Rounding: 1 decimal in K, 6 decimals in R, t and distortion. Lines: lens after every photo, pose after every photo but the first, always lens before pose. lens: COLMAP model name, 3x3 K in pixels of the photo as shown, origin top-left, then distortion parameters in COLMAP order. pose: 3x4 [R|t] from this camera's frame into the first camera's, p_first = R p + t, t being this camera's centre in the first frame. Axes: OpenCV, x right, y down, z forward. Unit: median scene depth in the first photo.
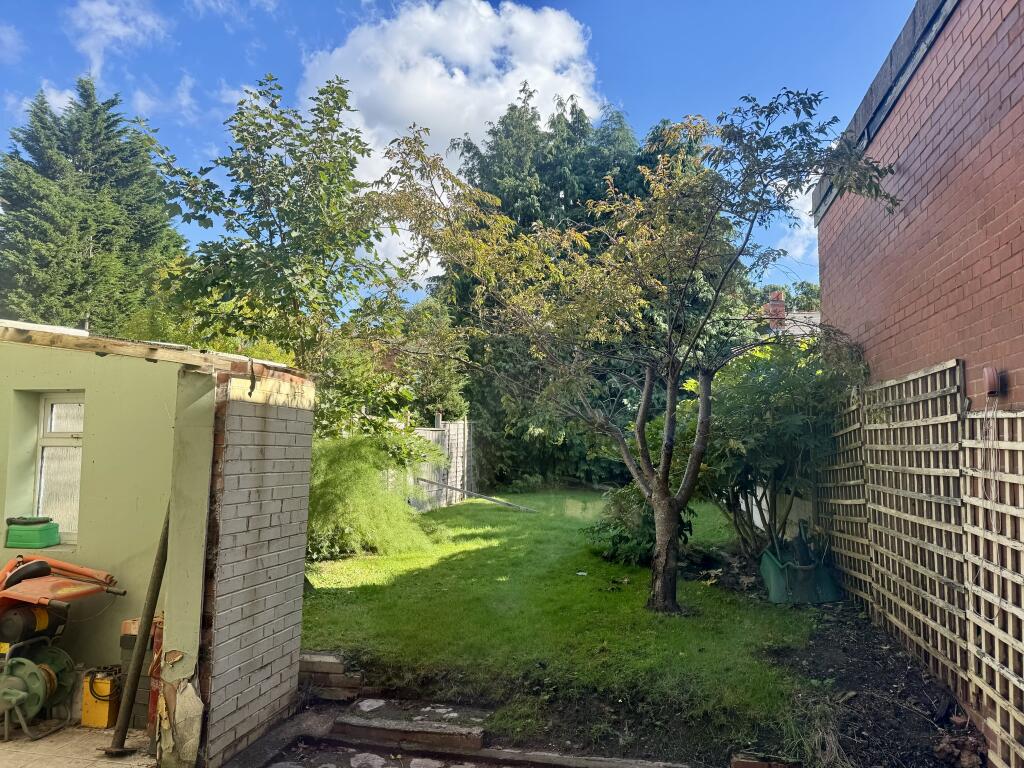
lens RADIAL K [[727.1, 0, 513.8], [0, 727.1, 387.7], [0, 0, 1]] dist [0.002630, 0.000048]
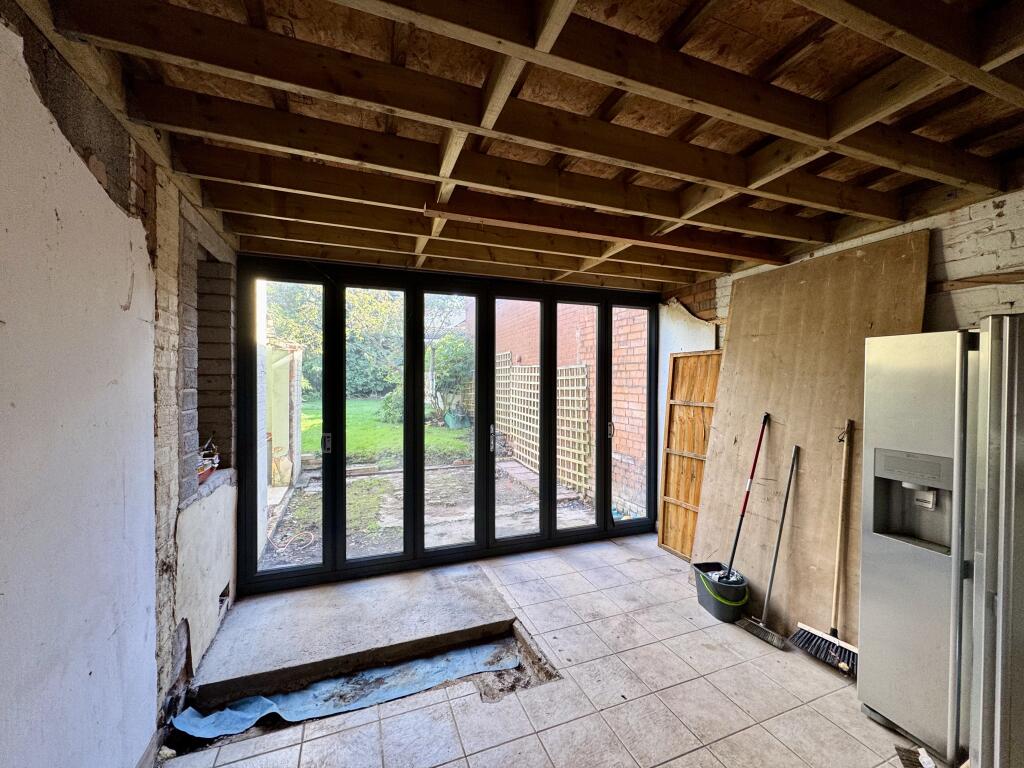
lens RADIAL K [[410.8, 0, 513.0], [0, 410.8, 385.7], [0, 0, 1]] dist [0.001102, 0.000058]
pose [[0.834576, -0.020874, 0.550497, -0.539104], [-0.034384, 0.995360, 0.089870, -0.052277], [-0.549818, -0.093932, 0.829986, -0.769966]]
